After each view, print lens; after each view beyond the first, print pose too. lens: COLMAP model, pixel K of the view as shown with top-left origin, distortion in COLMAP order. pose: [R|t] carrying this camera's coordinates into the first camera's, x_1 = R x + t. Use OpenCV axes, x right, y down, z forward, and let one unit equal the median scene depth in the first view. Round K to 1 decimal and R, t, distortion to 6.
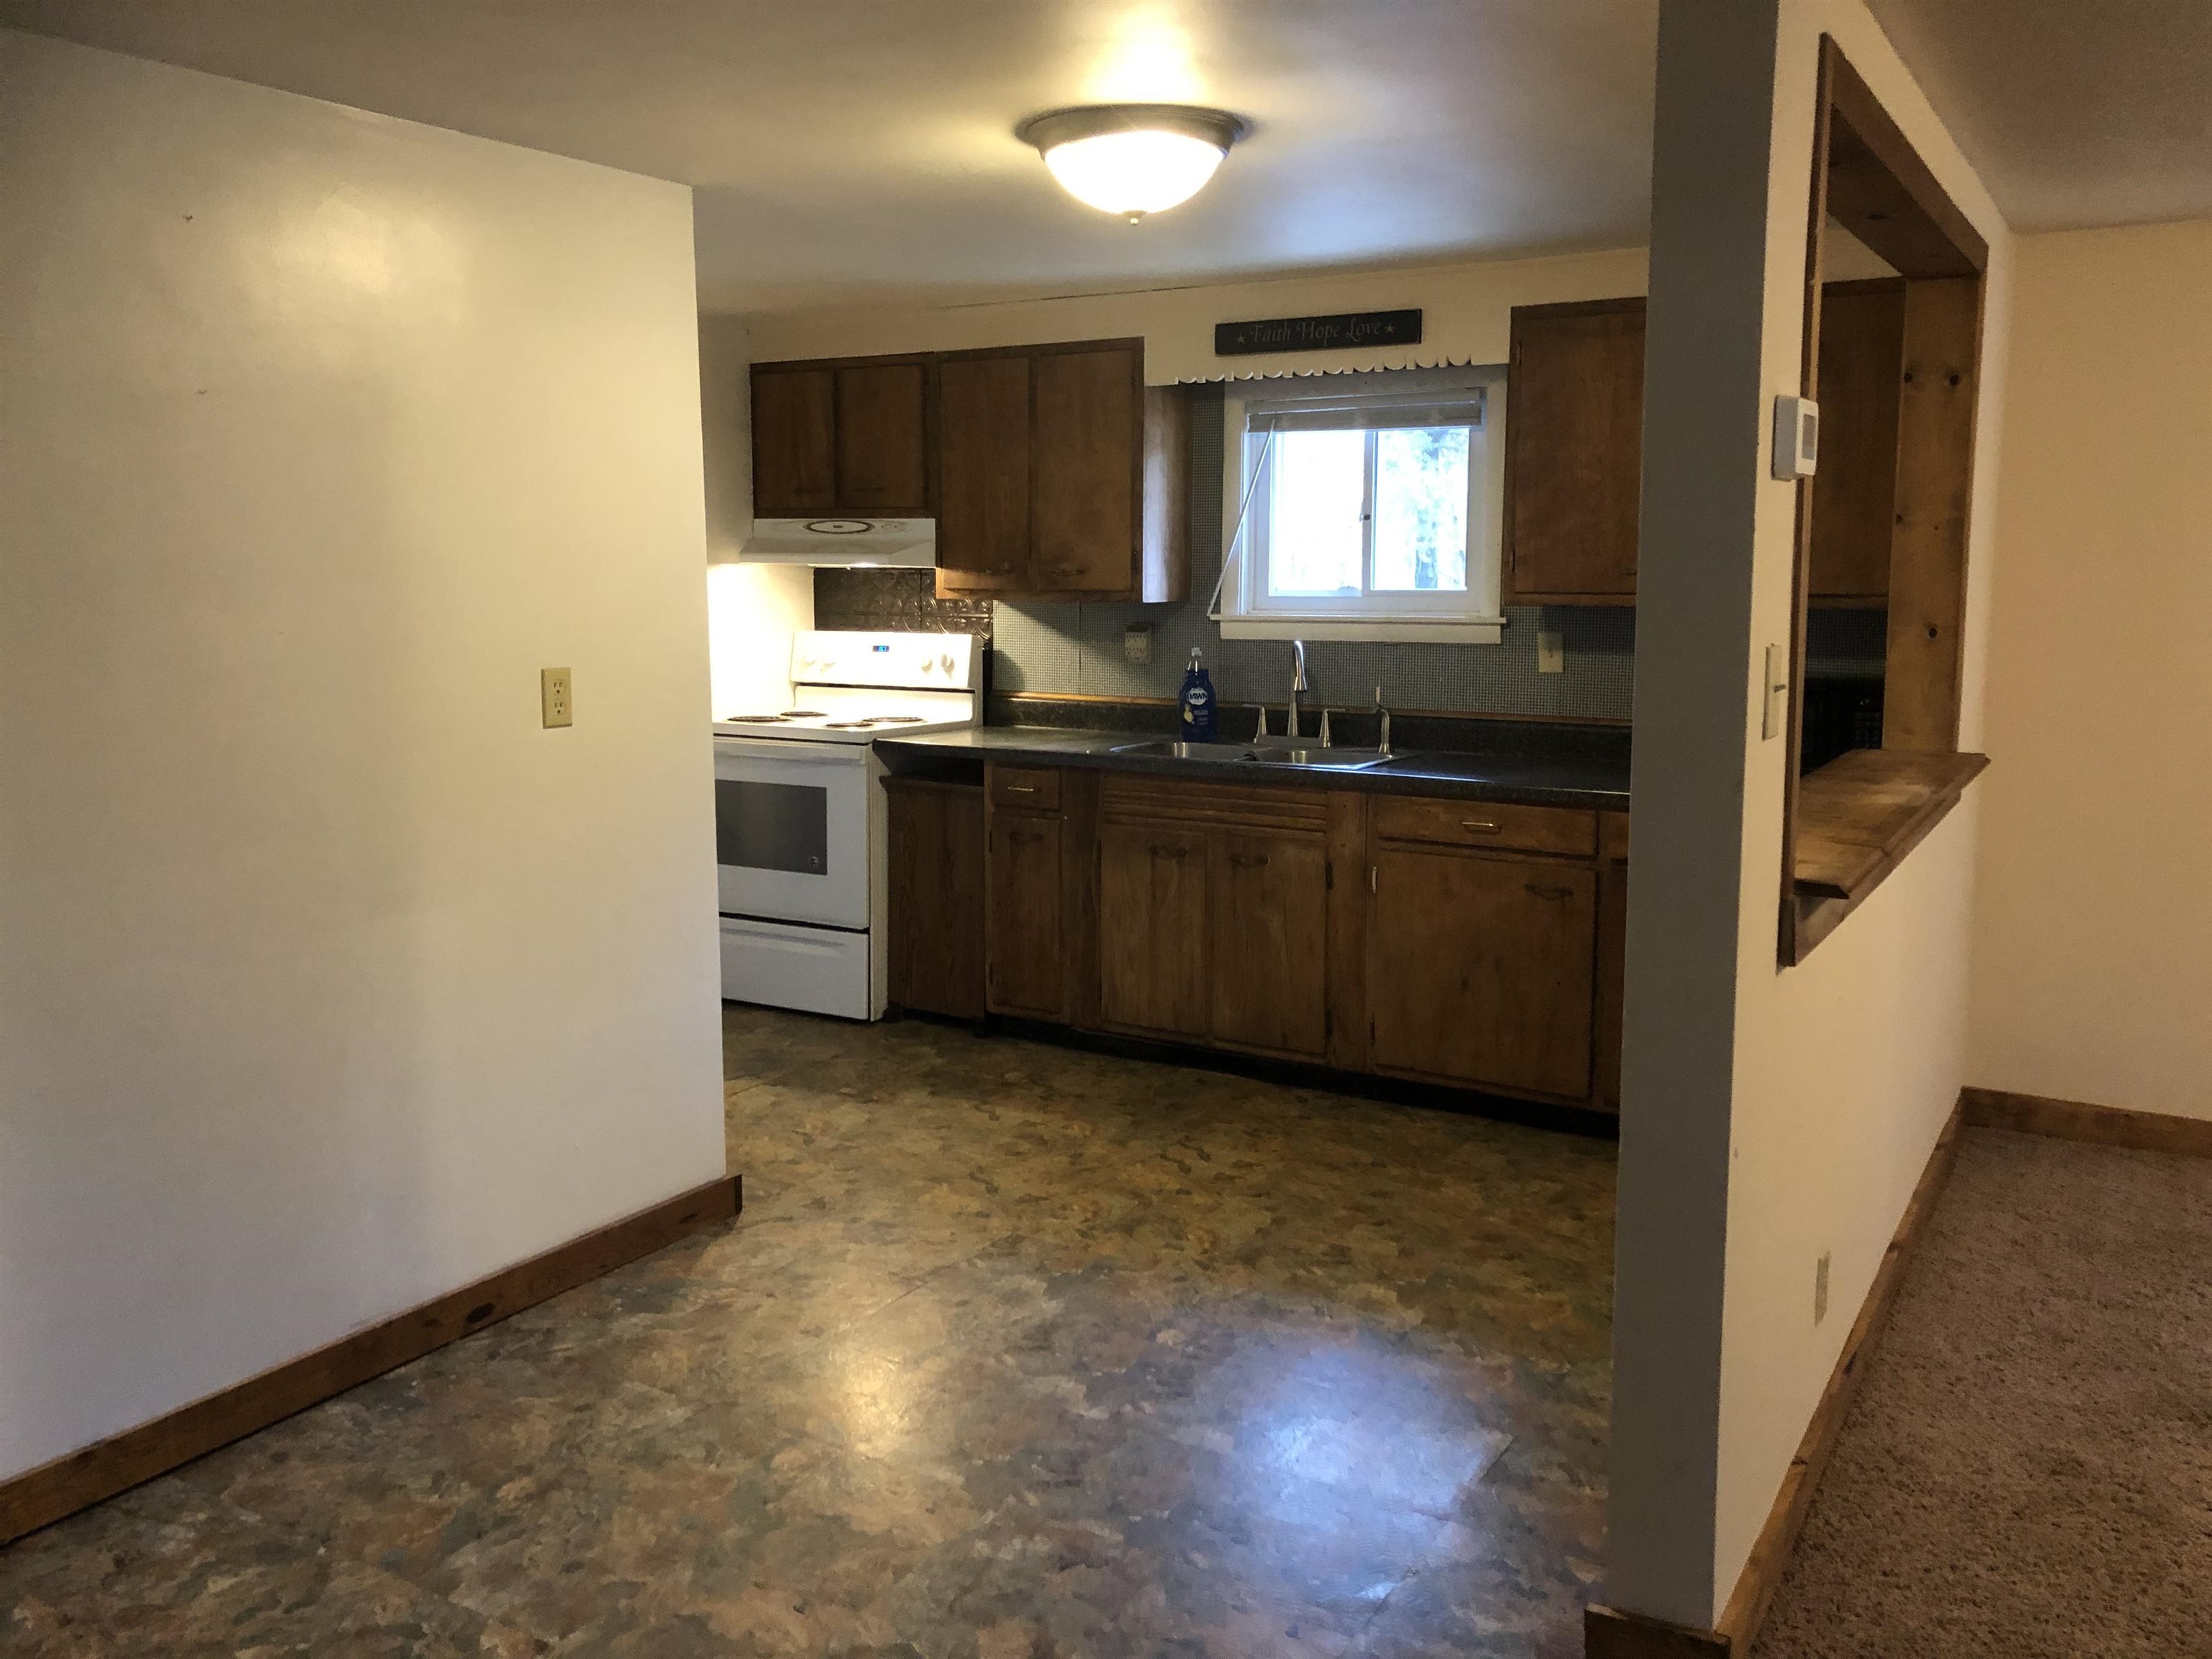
lens RADIAL K [[1812.4, 0, 1112.6], [0, 1812.4, 813.3], [0, 0, 1]] dist [0.026212, -0.030344]
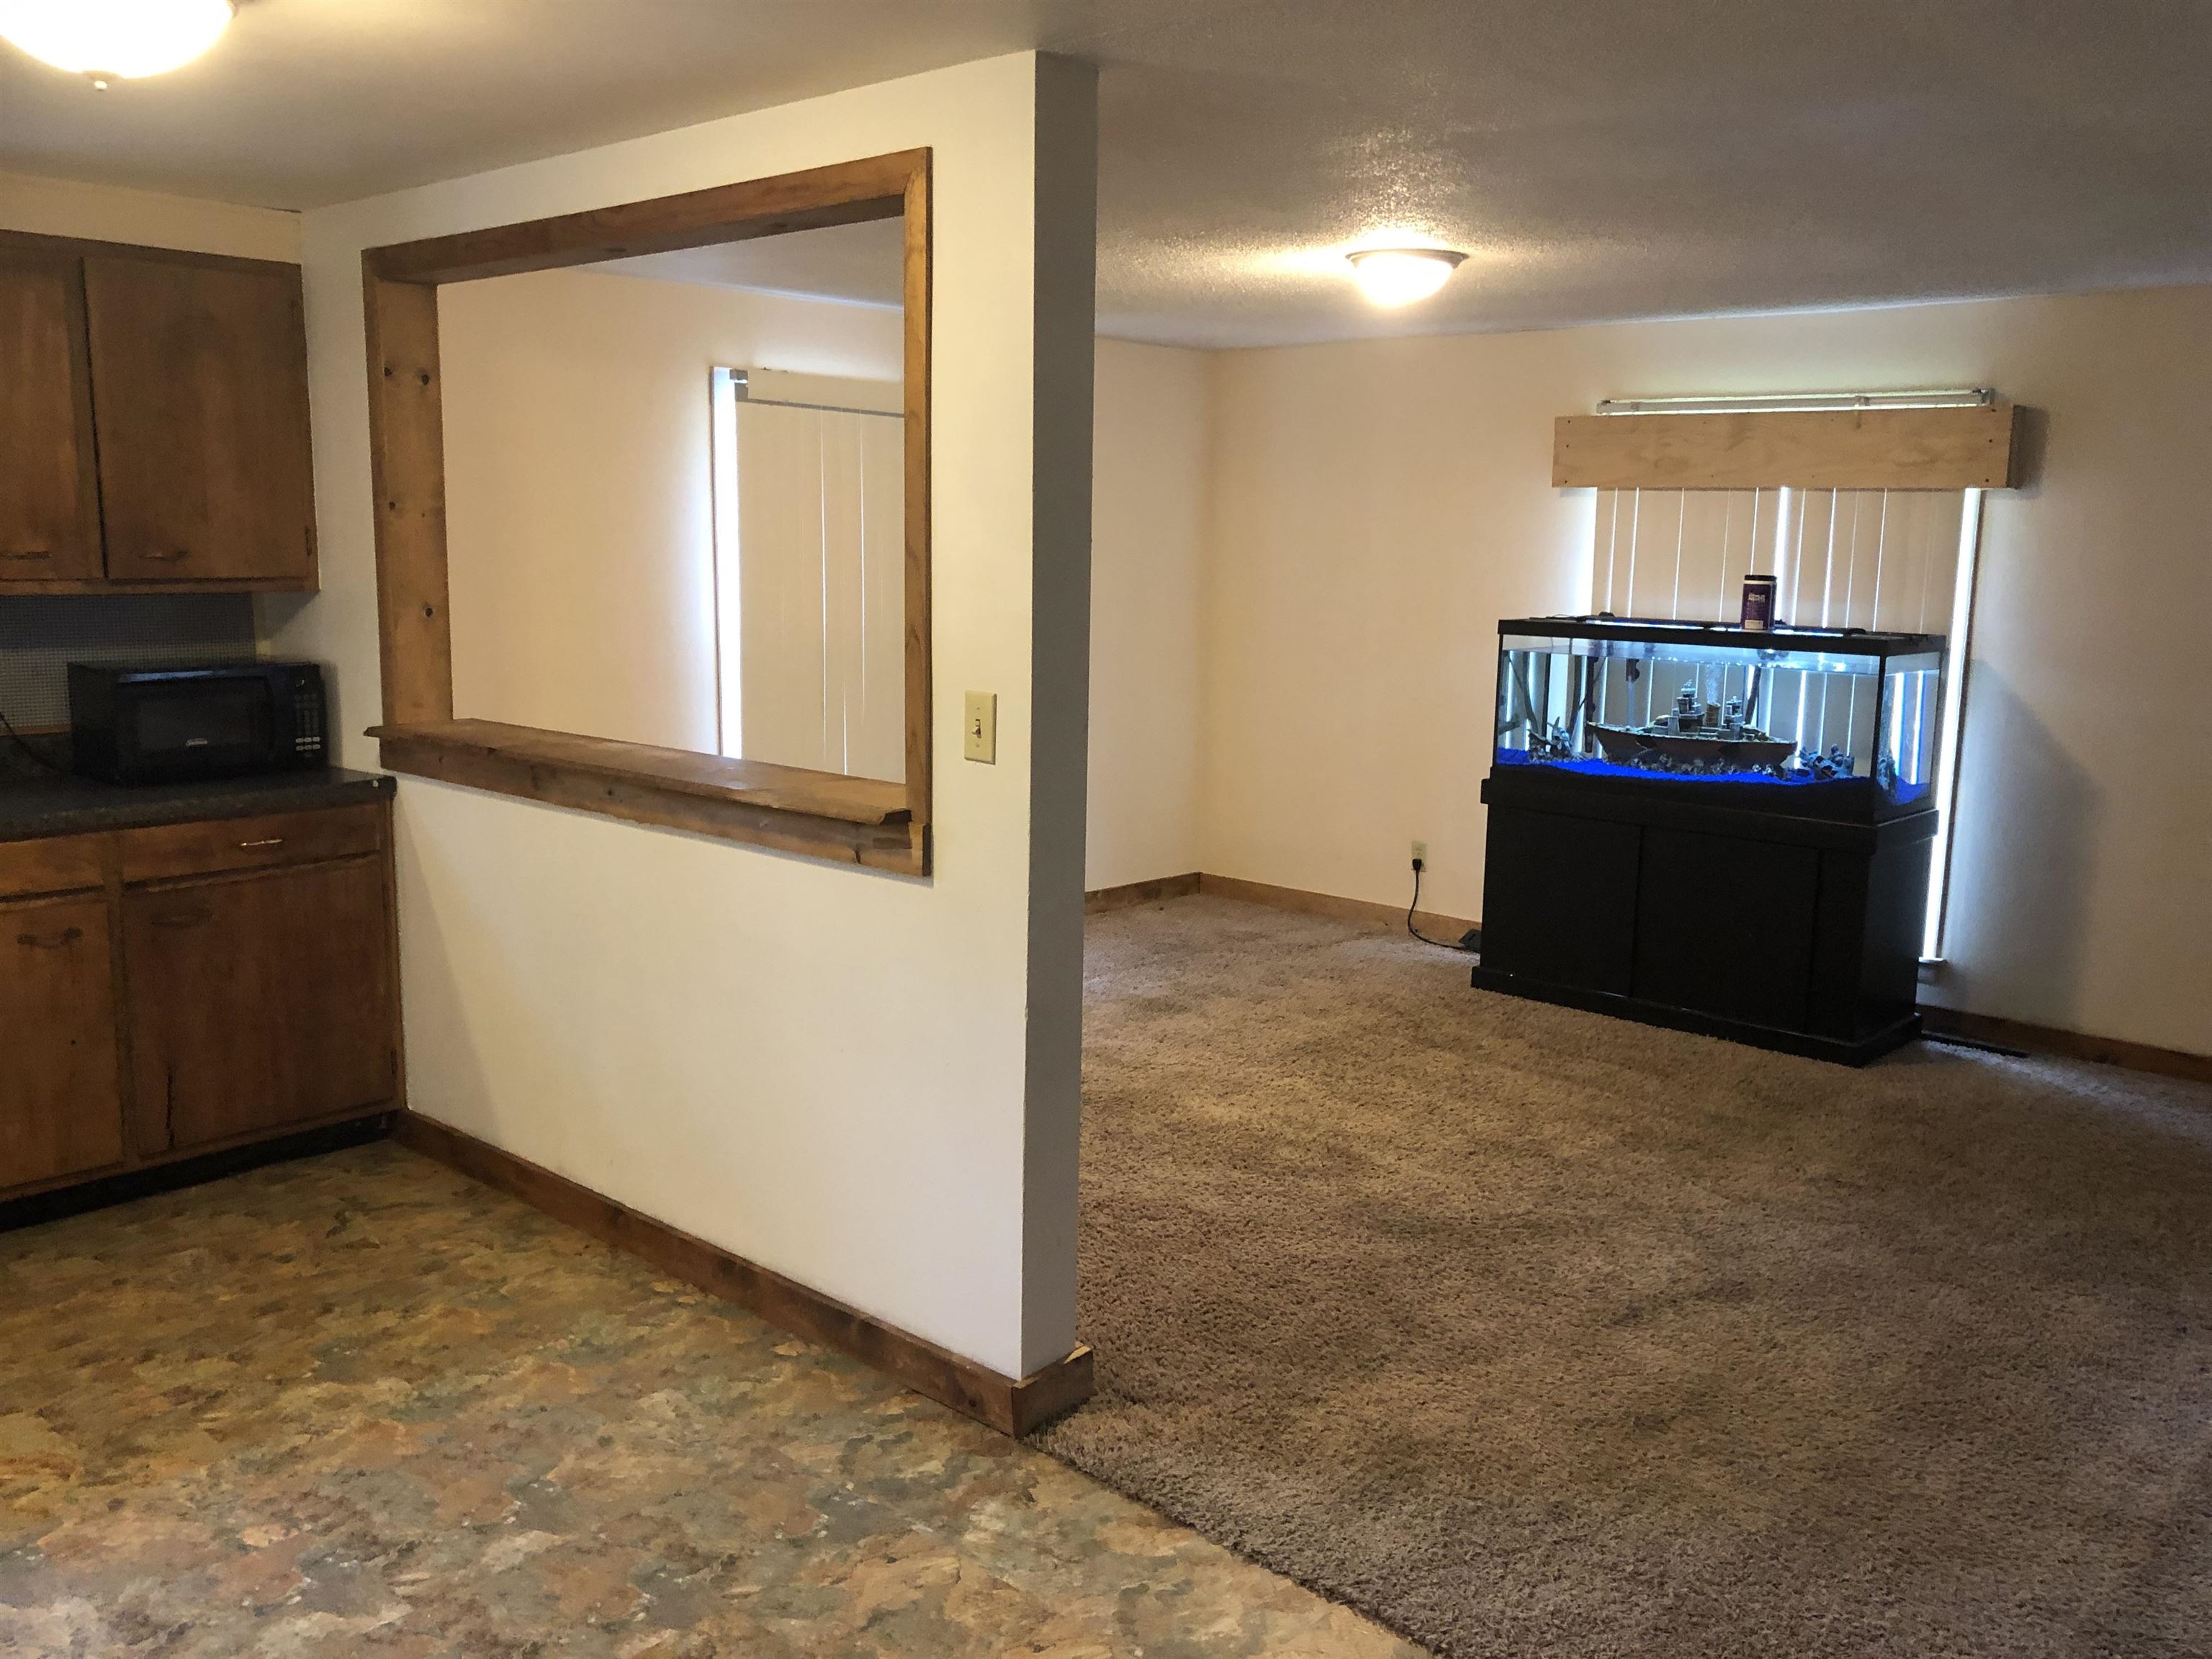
lens RADIAL K [[1812.4, 0, 1110.9], [0, 1812.4, 840.0], [0, 0, 1]] dist [0.026212, -0.030344]
pose [[0.189409, -0.158890, 0.968957, -0.554644], [0.127537, 0.982442, 0.136171, -0.062631], [-0.973580, 0.097786, 0.206348, 0.400068]]
